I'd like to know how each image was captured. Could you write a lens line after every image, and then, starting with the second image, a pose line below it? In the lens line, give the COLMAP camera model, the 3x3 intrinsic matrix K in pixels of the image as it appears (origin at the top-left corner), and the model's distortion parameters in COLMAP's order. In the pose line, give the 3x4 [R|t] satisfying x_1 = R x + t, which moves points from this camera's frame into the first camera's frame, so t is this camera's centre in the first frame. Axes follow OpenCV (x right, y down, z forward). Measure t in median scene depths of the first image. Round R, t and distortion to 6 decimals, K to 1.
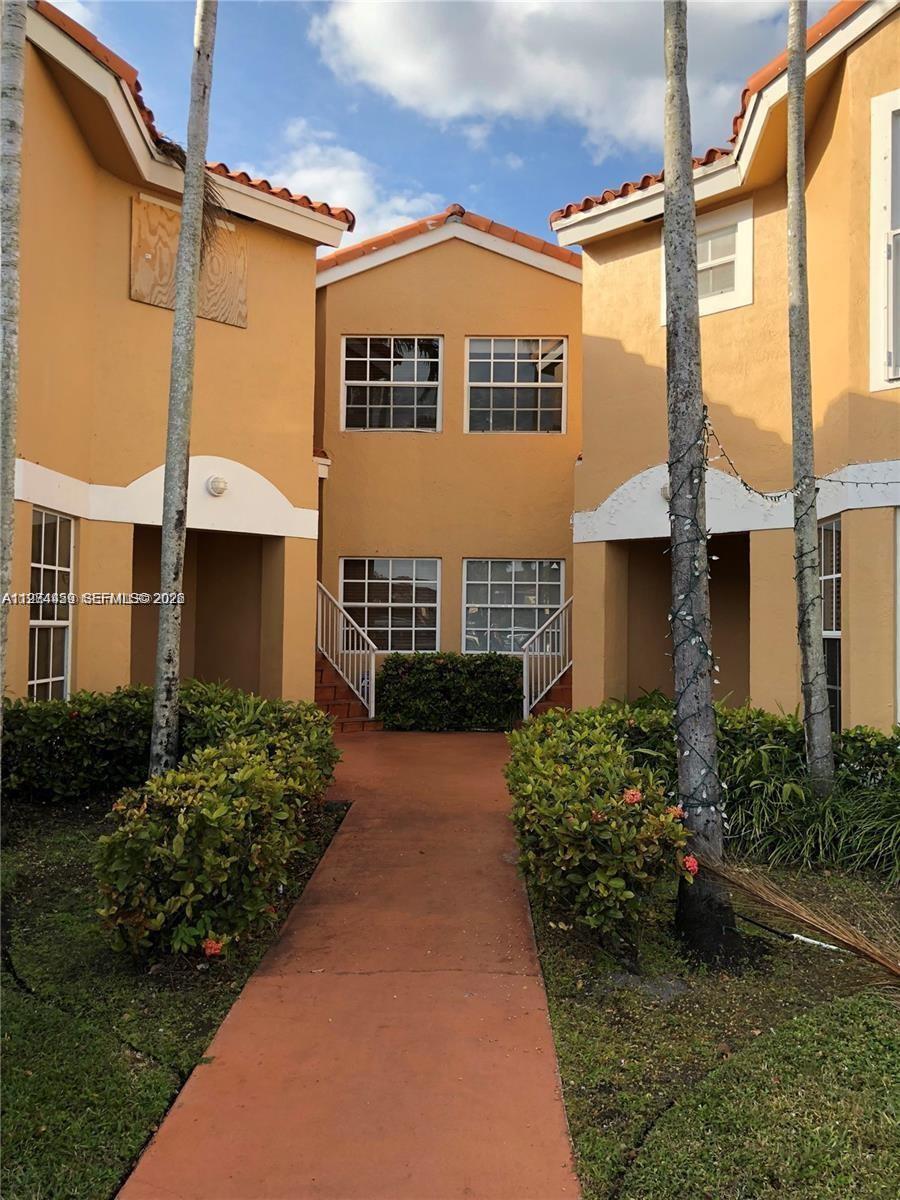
lens RADIAL K [[980.5, 0, 449.8], [0, 980.5, 600.4], [0, 0, 1]] dist [-0.010645, -0.001116]
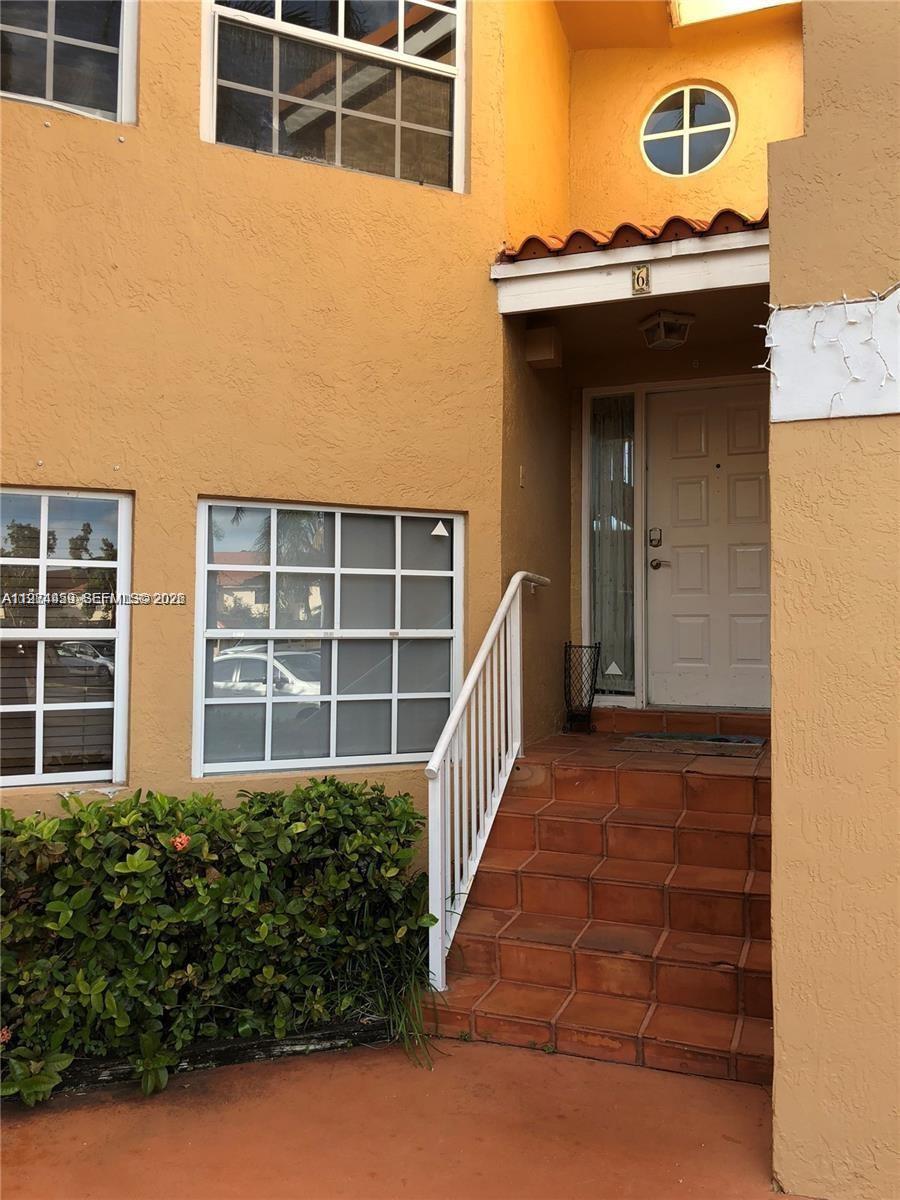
lens RADIAL K [[980.5, 0, 451.5], [0, 980.5, 597.7], [0, 0, 1]] dist [-0.010645, -0.001116]
pose [[0.897840, 0.007791, 0.440253, -0.058179], [-0.007850, 0.999968, -0.001686, -0.007902], [-0.440251, -0.001942, 0.897872, 0.652852]]
